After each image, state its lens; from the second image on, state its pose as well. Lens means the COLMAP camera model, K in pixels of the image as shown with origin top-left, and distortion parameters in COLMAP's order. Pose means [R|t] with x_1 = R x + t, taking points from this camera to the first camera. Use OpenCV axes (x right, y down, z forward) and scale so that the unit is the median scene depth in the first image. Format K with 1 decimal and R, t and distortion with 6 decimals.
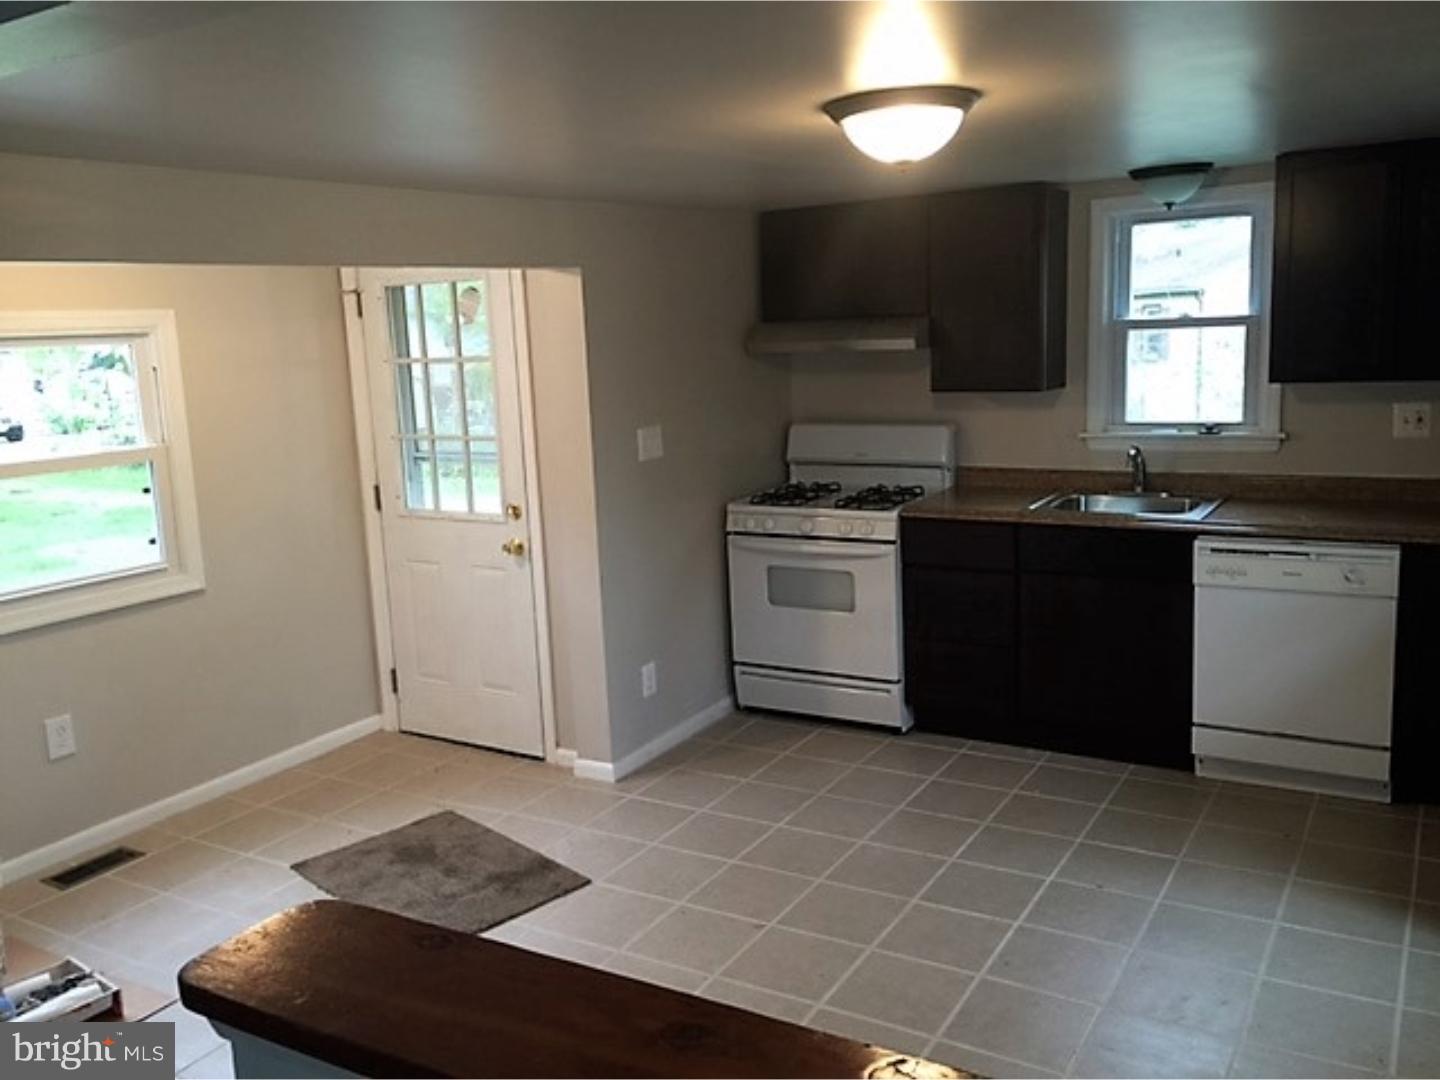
lens RADIAL K [[1210.3, 0, 720.0], [0, 1210.3, 540.0], [0, 0, 1]] dist [0.009029, 0.003678]
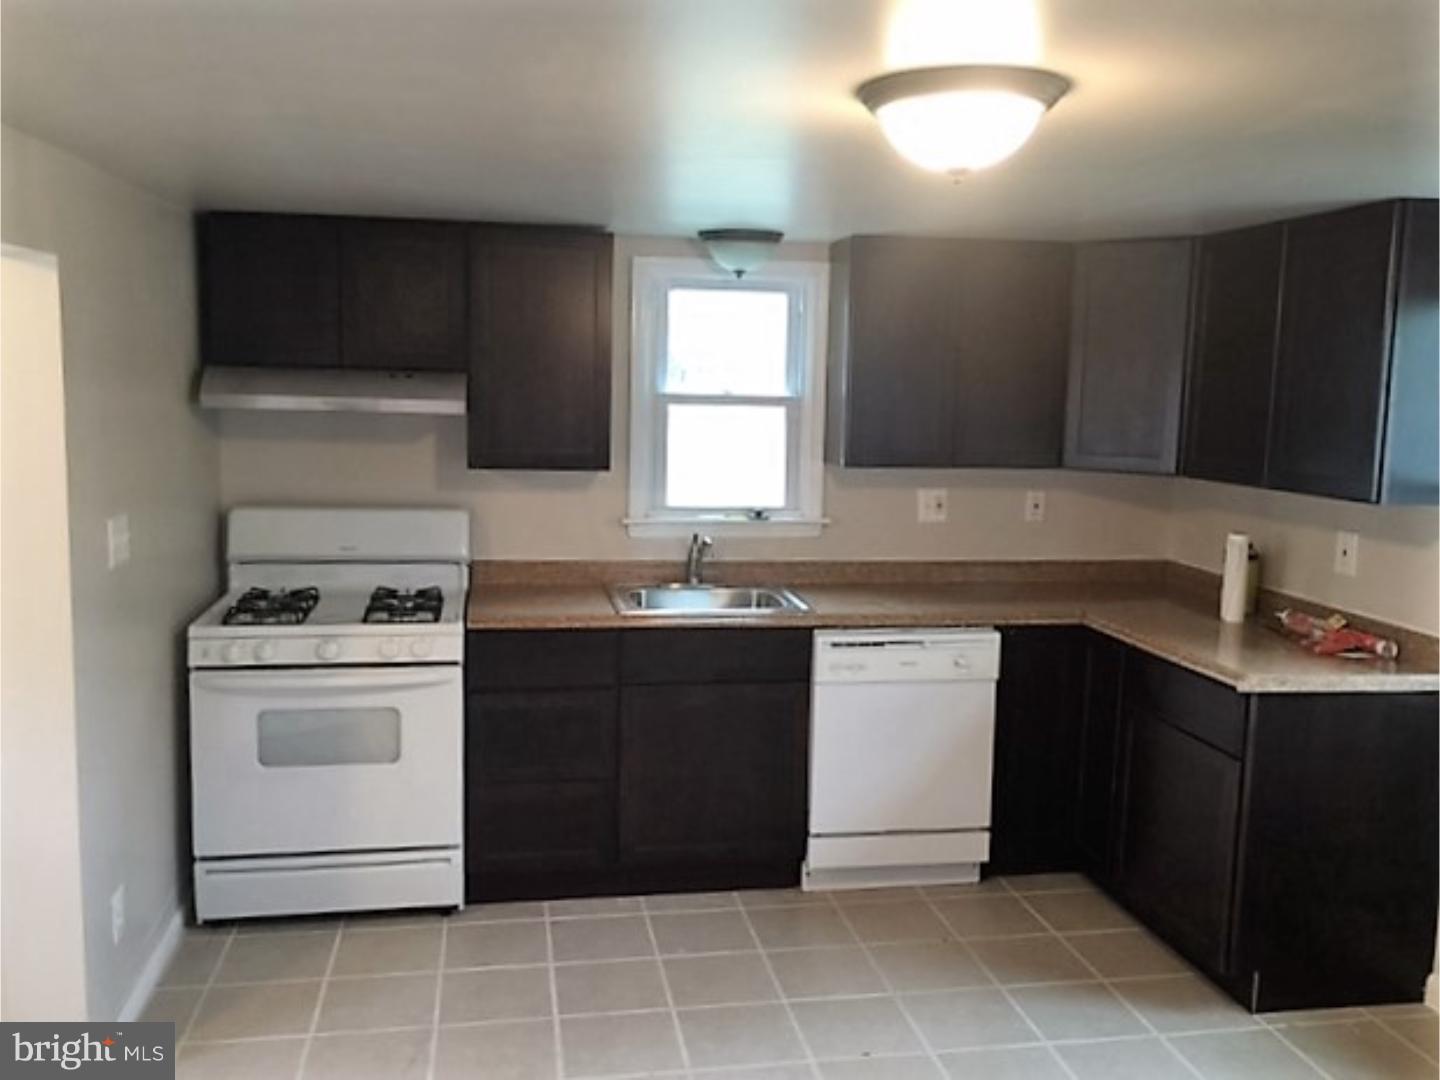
lens RADIAL K [[1265.1, 0, 720.0], [0, 1265.1, 540.0], [0, 0, 1]] dist [0.046346, -0.013550]
pose [[0.746994, -0.020431, 0.664517, -0.268328], [0.061411, 0.997375, -0.038367, -0.035327], [-0.661988, 0.069469, 0.746288, 0.285826]]
